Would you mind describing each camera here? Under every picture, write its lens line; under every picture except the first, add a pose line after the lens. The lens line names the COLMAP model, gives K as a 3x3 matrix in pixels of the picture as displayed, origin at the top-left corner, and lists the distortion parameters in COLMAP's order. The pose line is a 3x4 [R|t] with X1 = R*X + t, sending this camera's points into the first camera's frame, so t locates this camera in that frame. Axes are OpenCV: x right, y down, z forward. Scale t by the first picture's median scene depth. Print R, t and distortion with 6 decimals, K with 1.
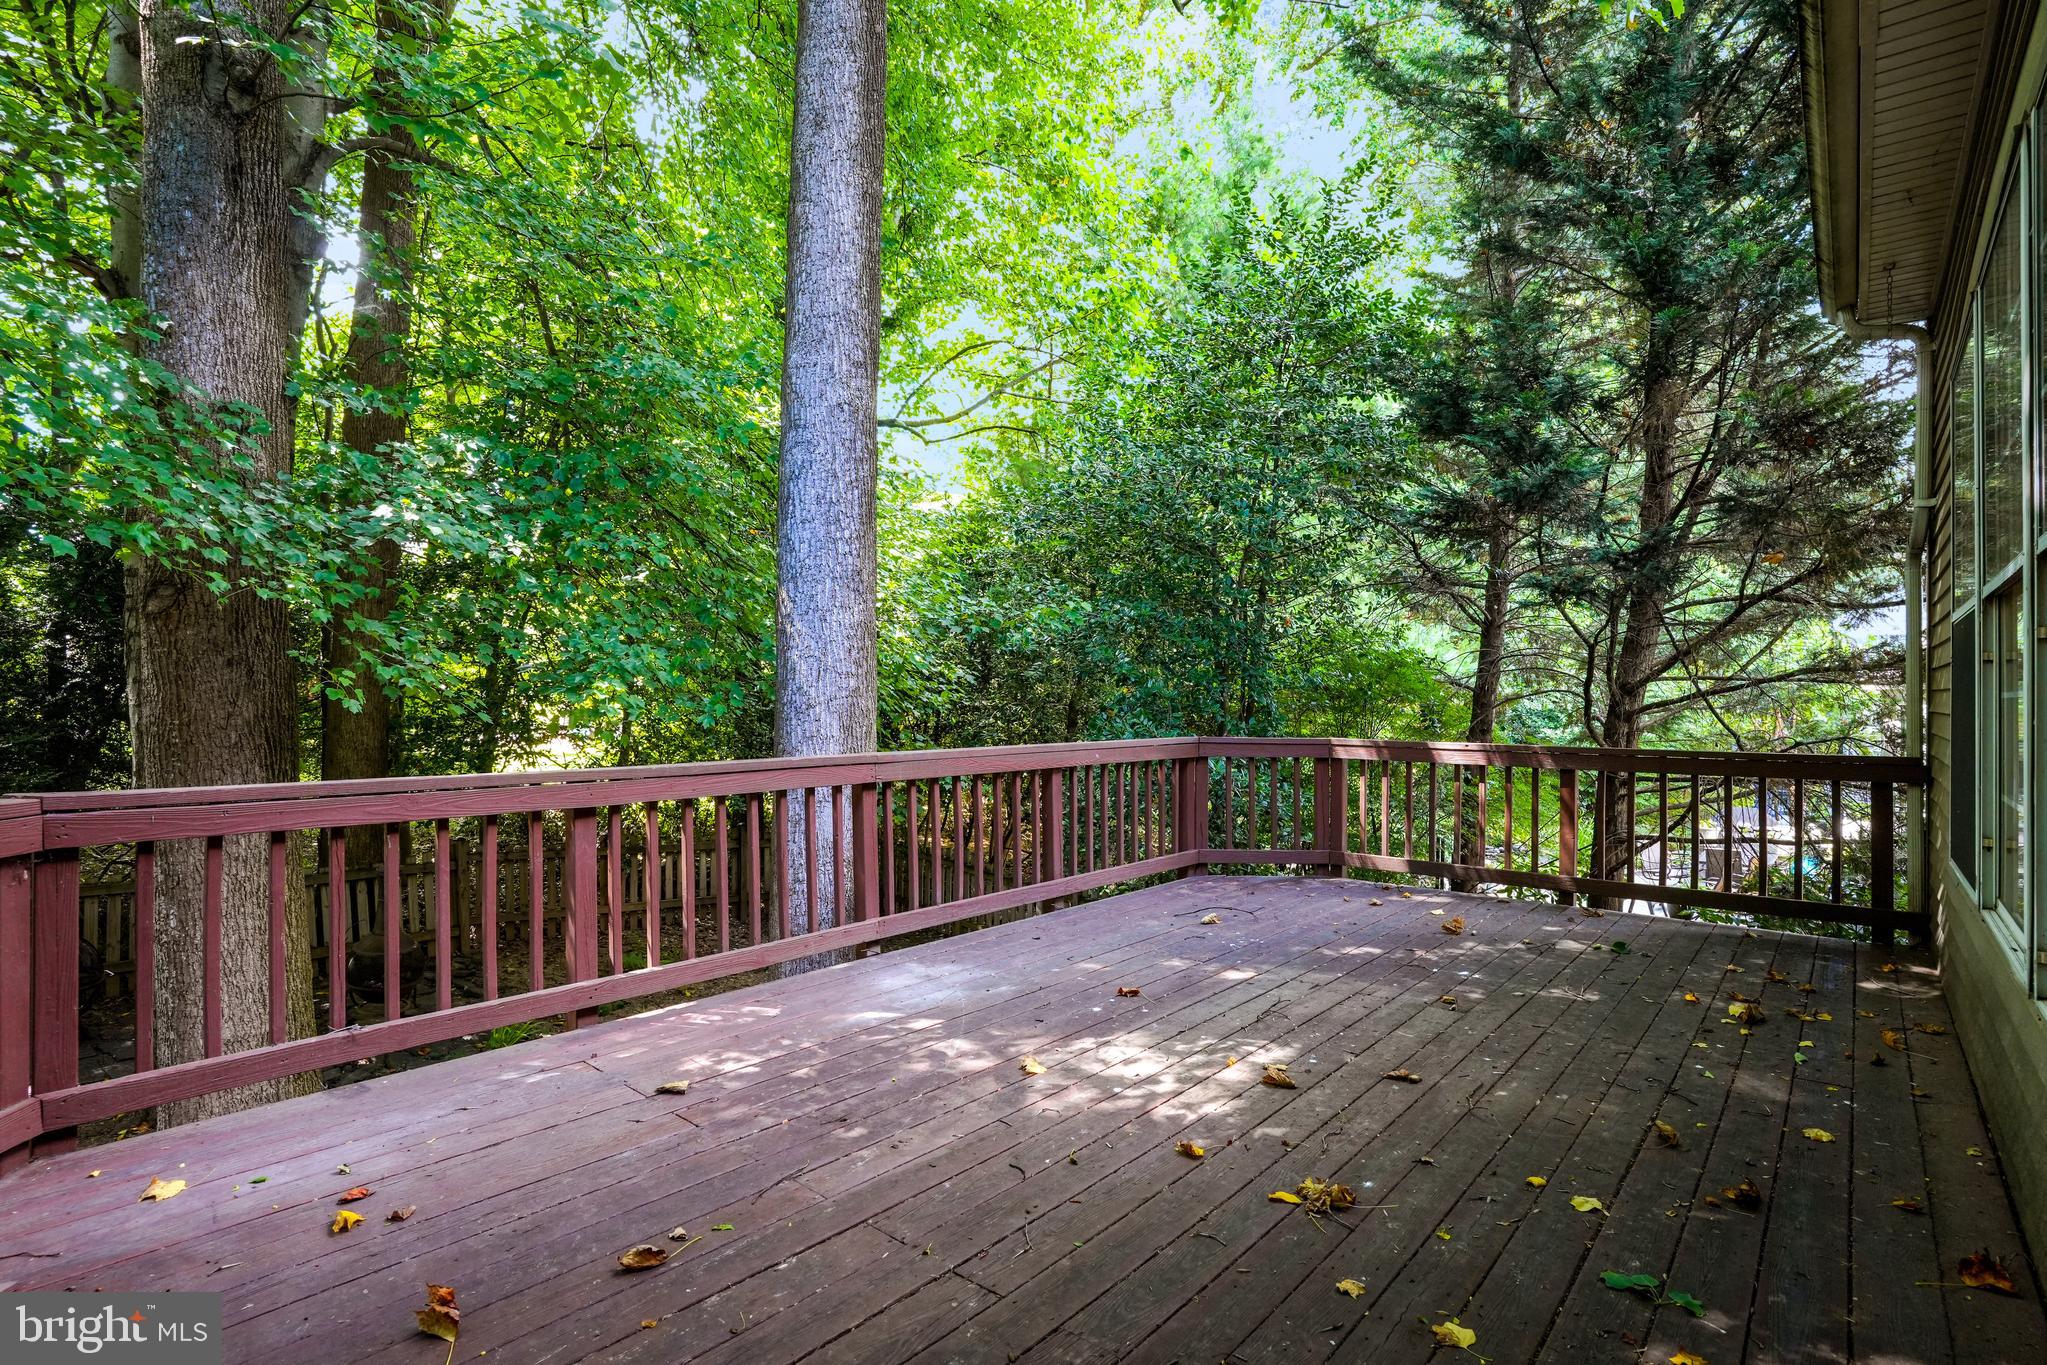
lens RADIAL K [[1013.6, 0, 1023.5], [0, 1013.6, 682.5], [0, 0, 1]] dist [-0.083538, 0.039071]
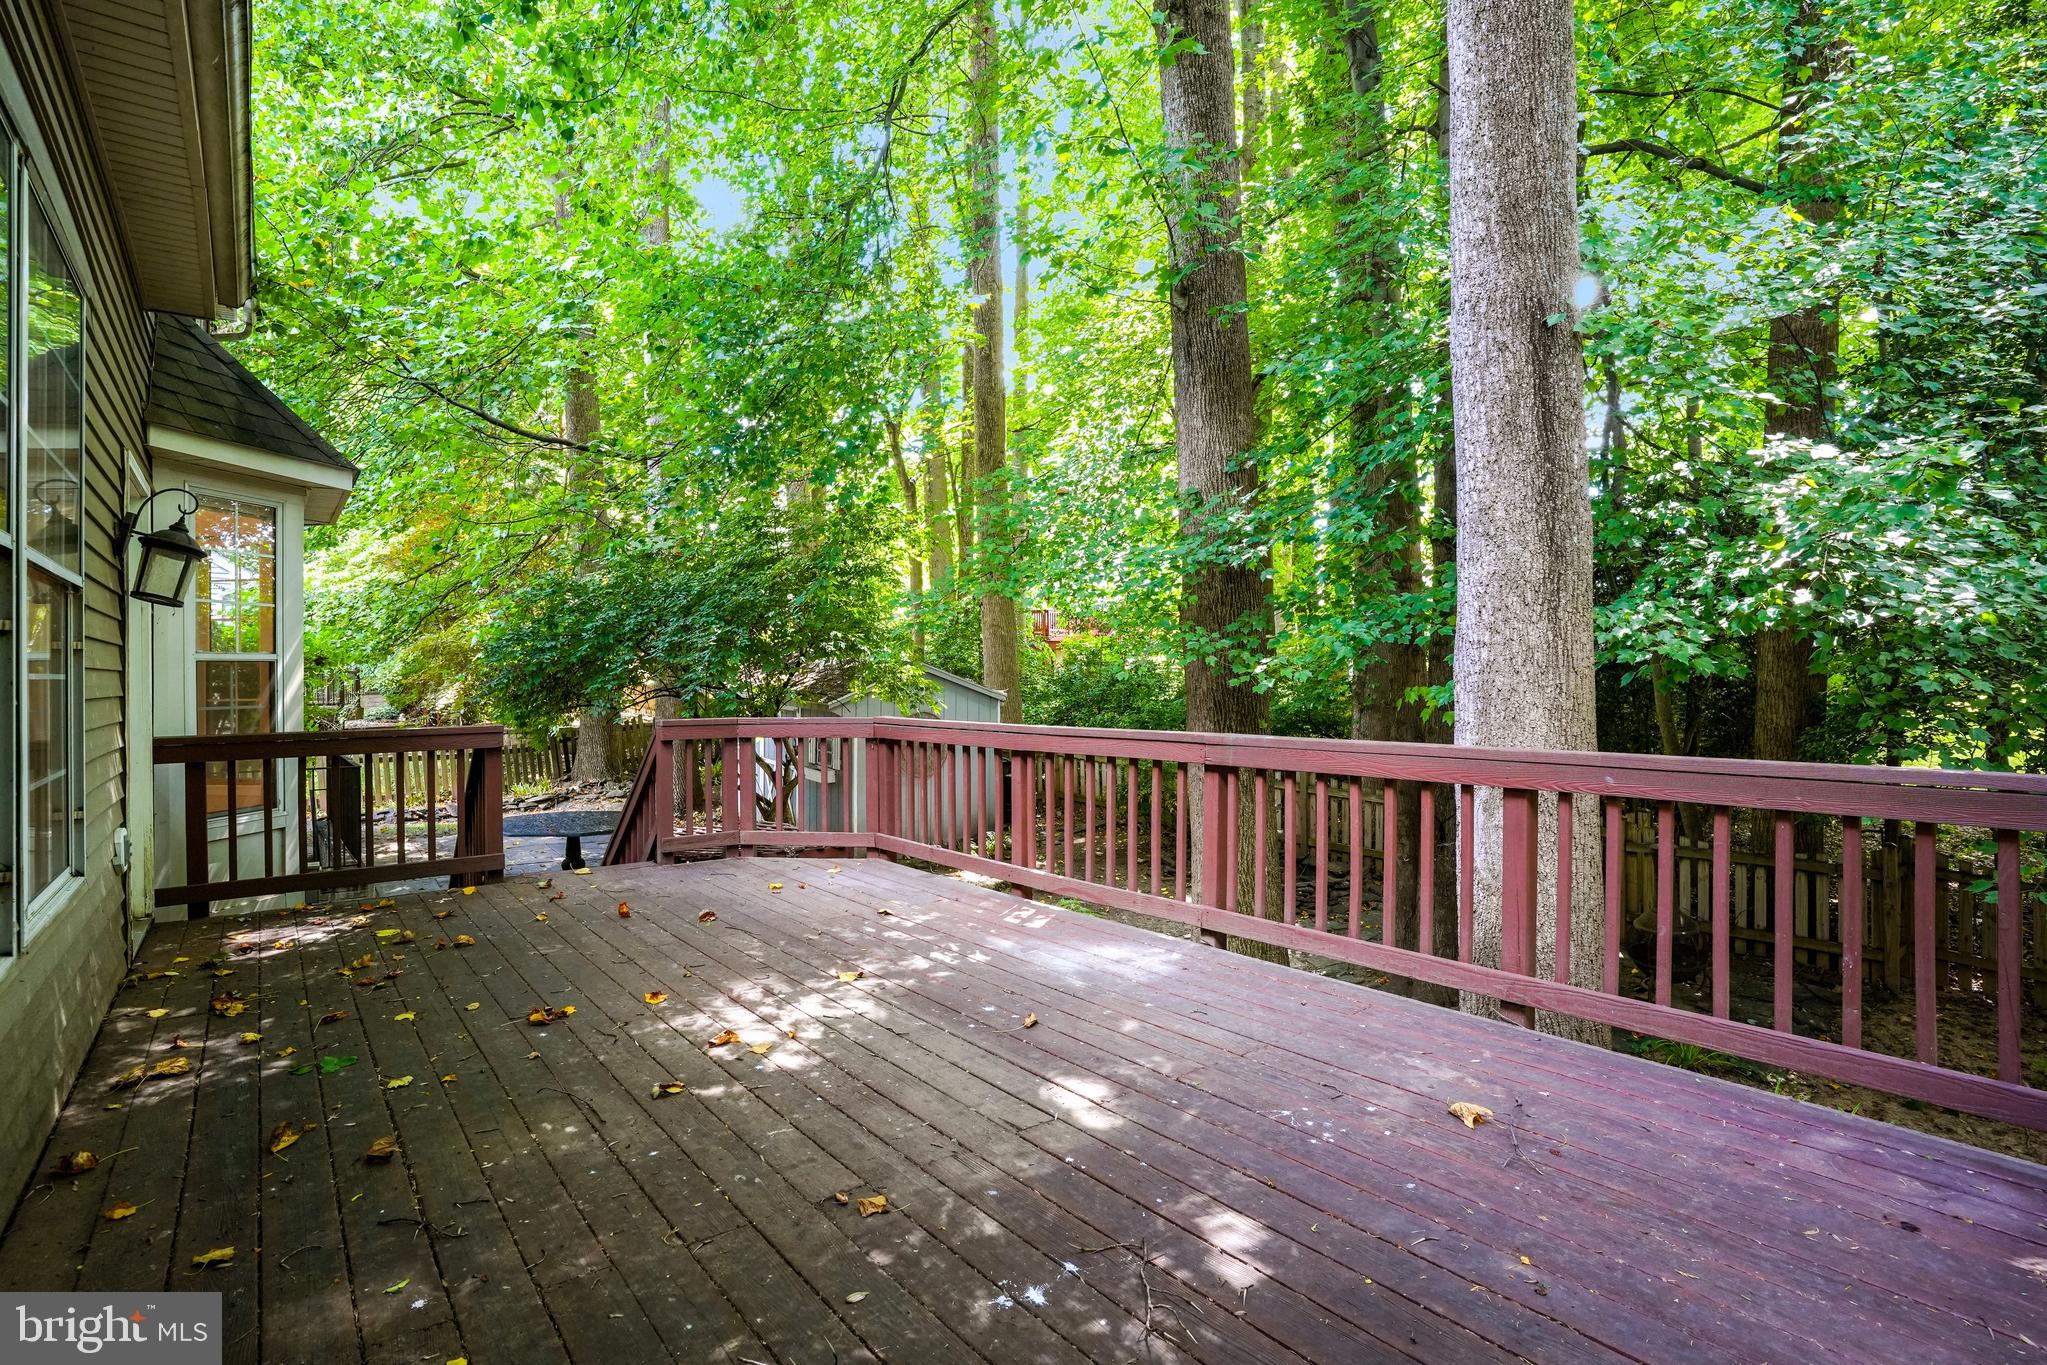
lens RADIAL K [[1013.6, 0, 1023.5], [0, 1013.6, 682.5], [0, 0, 1]] dist [-0.083538, 0.039071]
pose [[-0.197876, 0.003829, -0.980219, 1.017484], [0.022355, 0.999750, -0.000607, 0.022287], [0.979972, -0.022033, -0.197913, 1.263662]]
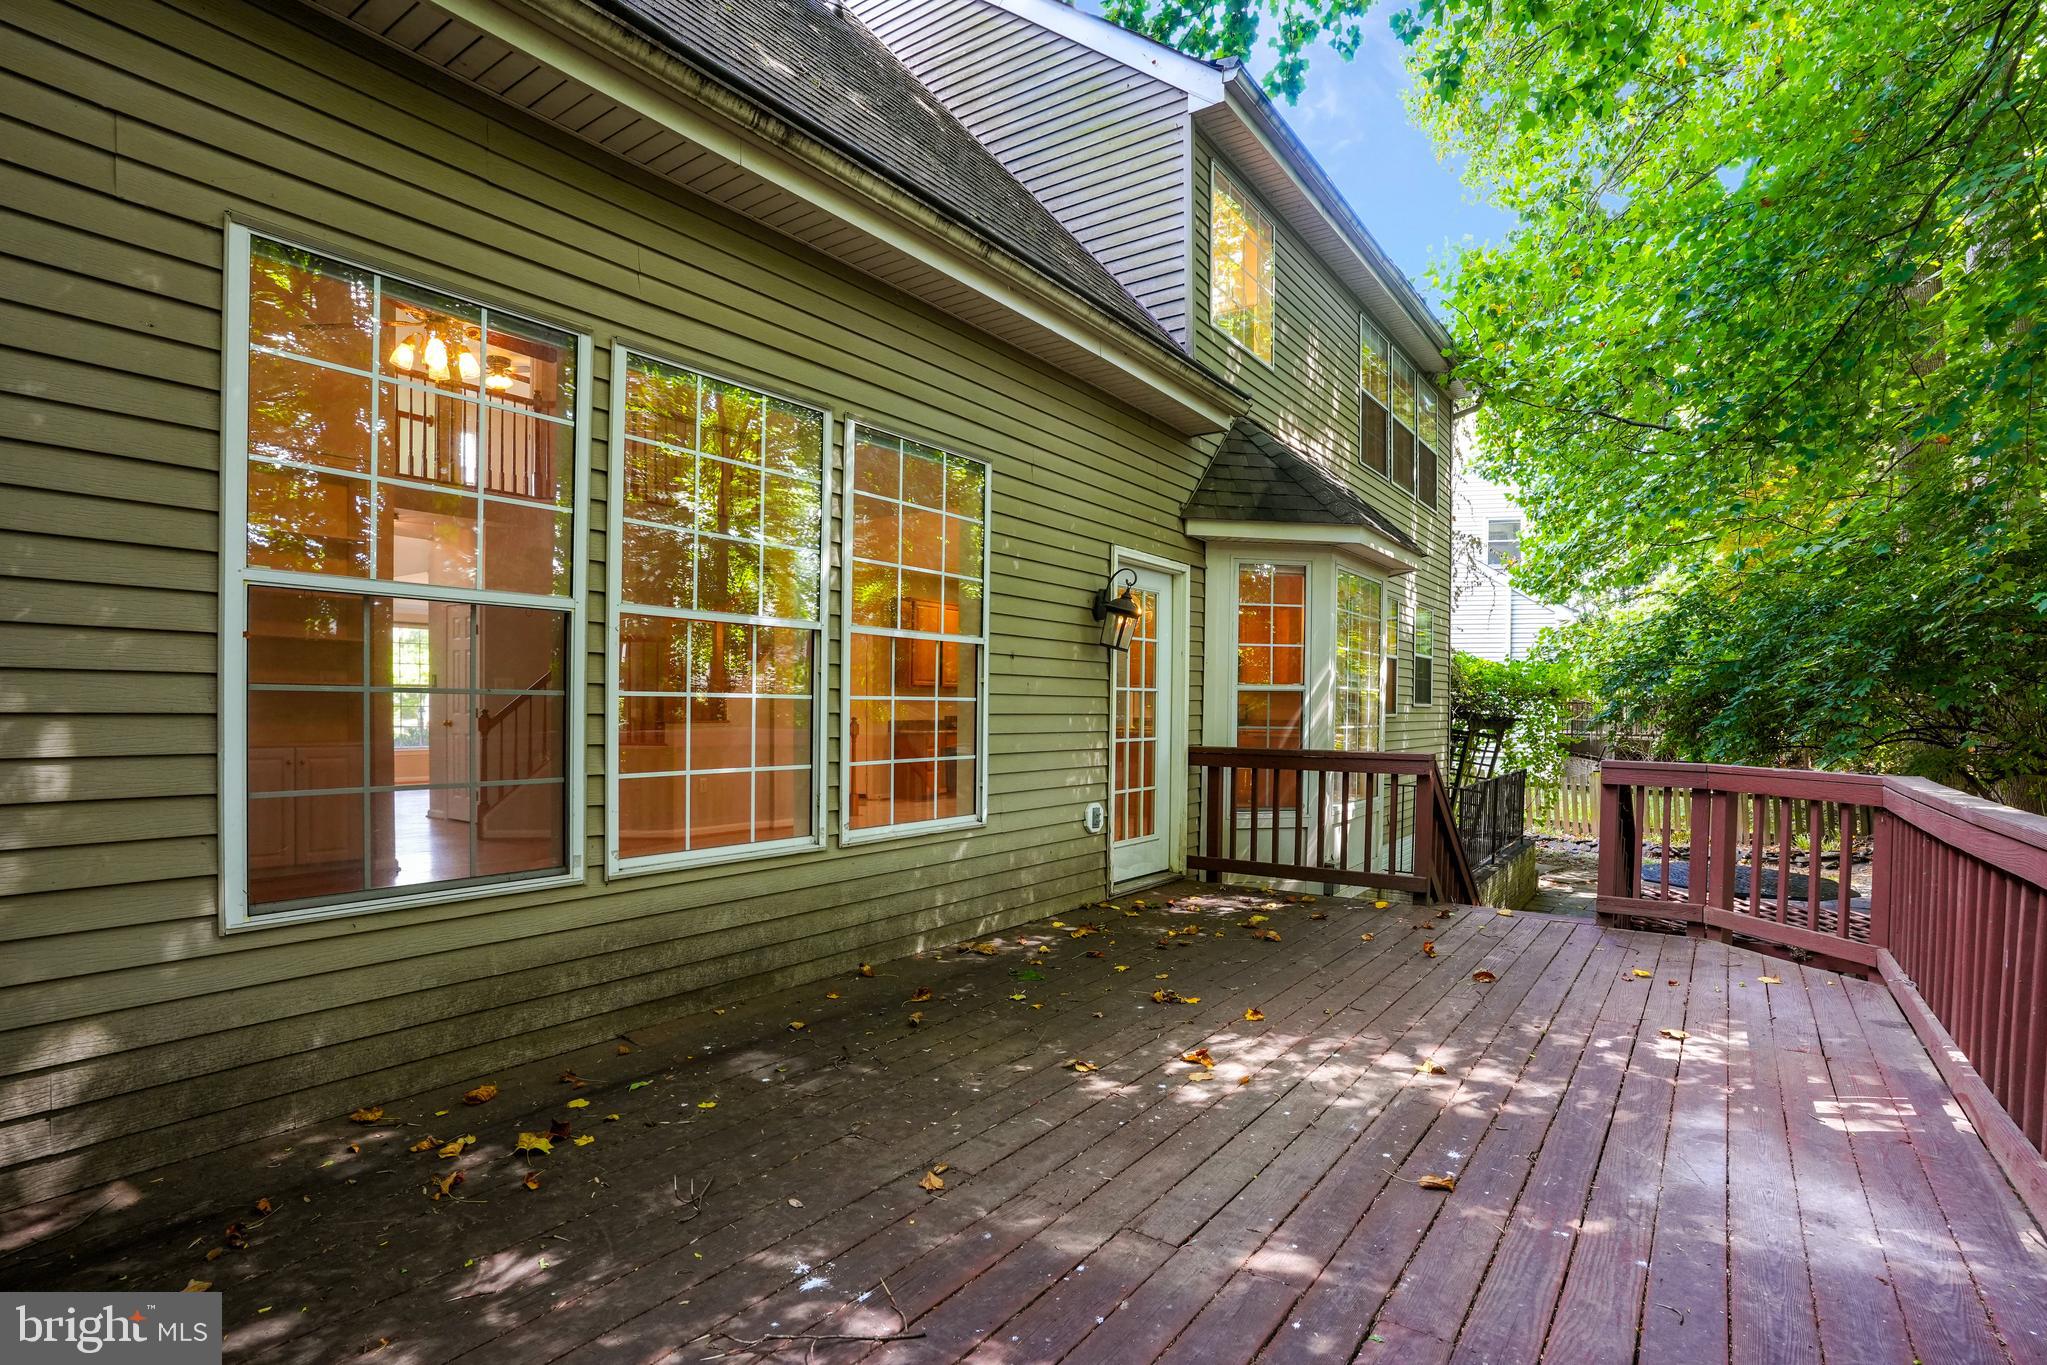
lens RADIAL K [[1020.3, 0, 1016.6], [0, 1020.3, 698.4], [0, 0, 1]] dist [-0.094700, 0.042690]
pose [[-0.996222, -0.020054, -0.084493, 0.456366], [-0.018241, 0.999588, -0.022181, 0.028105], [0.084903, -0.020556, -0.996177, 1.720462]]
